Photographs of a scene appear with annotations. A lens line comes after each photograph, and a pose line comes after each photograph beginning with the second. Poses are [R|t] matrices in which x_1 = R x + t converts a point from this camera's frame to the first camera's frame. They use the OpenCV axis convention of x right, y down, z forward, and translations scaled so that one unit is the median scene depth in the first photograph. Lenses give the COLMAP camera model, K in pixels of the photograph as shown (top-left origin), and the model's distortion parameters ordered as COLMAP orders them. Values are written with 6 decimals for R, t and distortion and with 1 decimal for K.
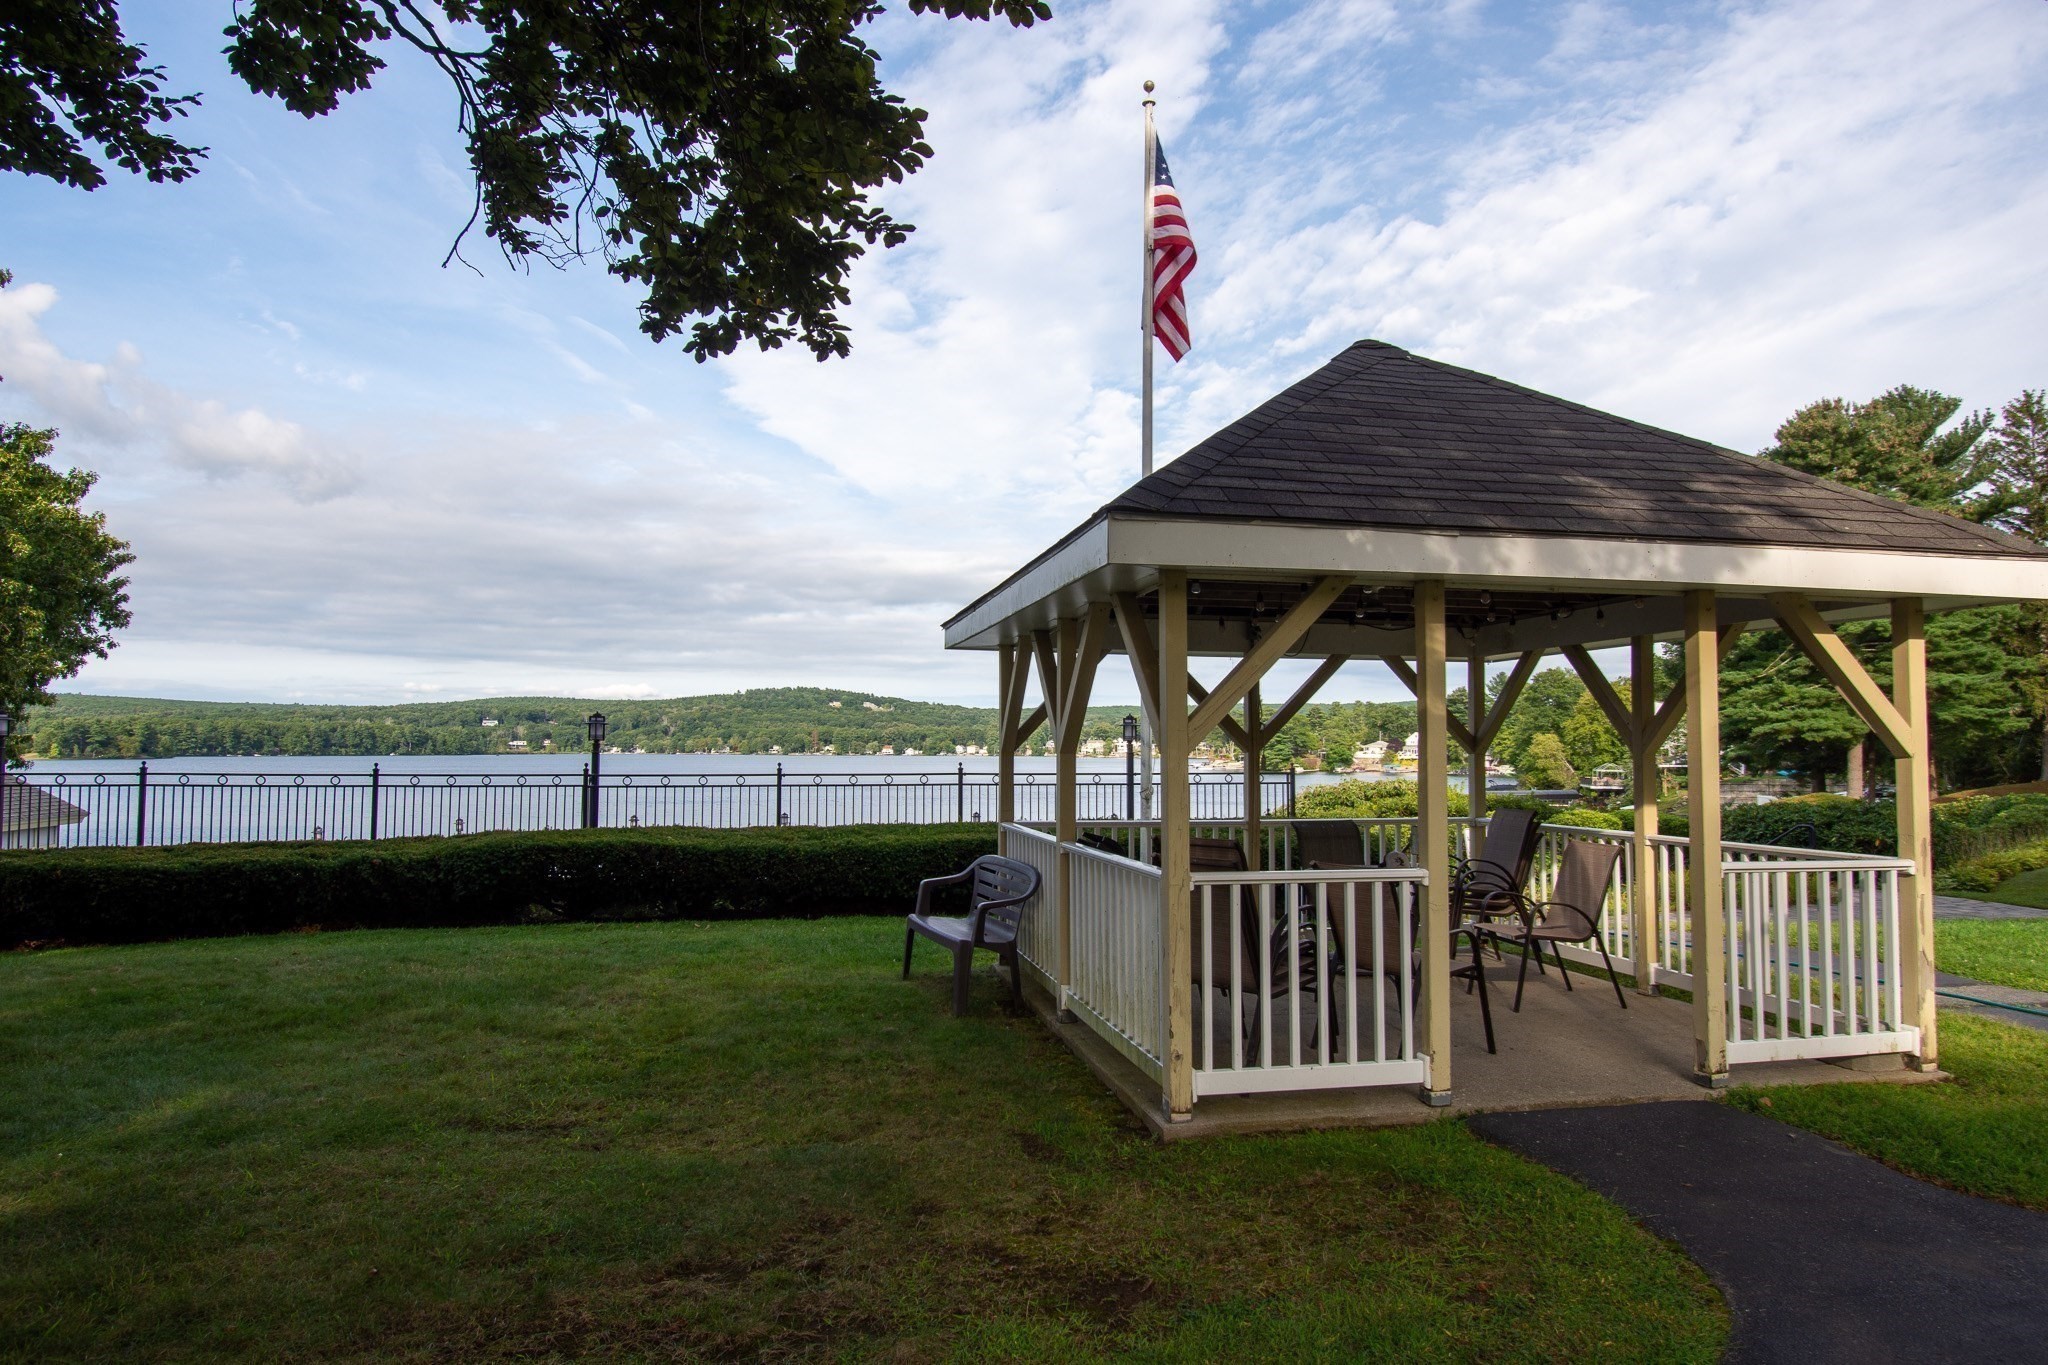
lens RADIAL K [[1232.2, 0, 1033.8], [0, 1232.2, 655.1], [0, 0, 1]] dist [-0.004728, -0.014589]
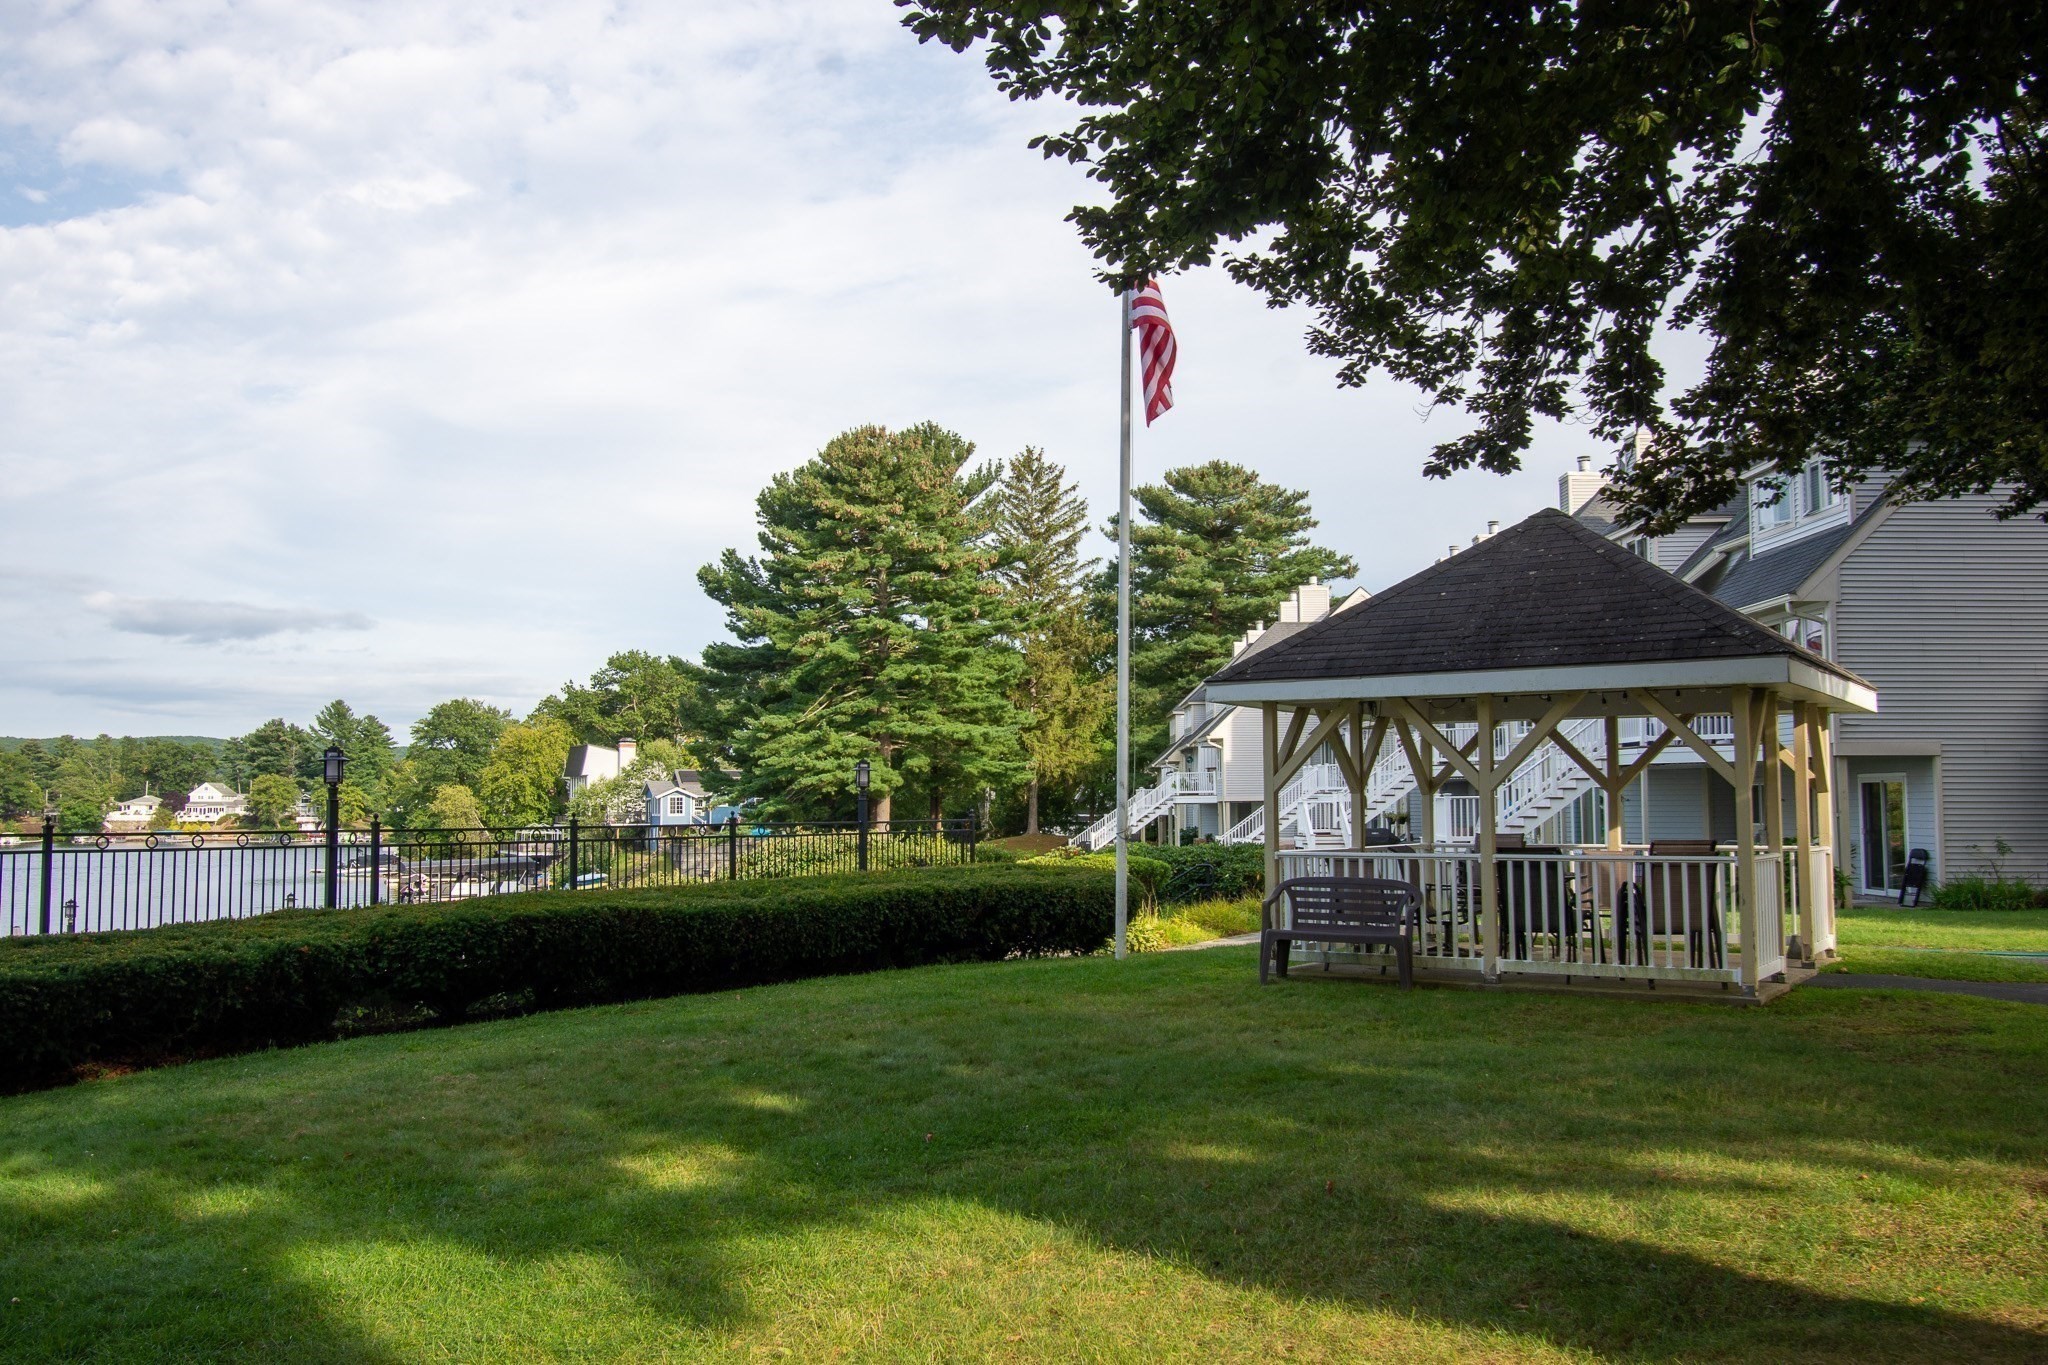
lens RADIAL K [[1698.2, 0, 1025.0], [0, 1698.2, 685.1], [0, 0, 1]] dist [0.009071, -0.029119]
pose [[0.709246, 0.045133, 0.703515, -0.170003], [-0.048273, 0.998715, -0.015405, 0.001721], [-0.703307, -0.023035, 0.710513, 0.002206]]
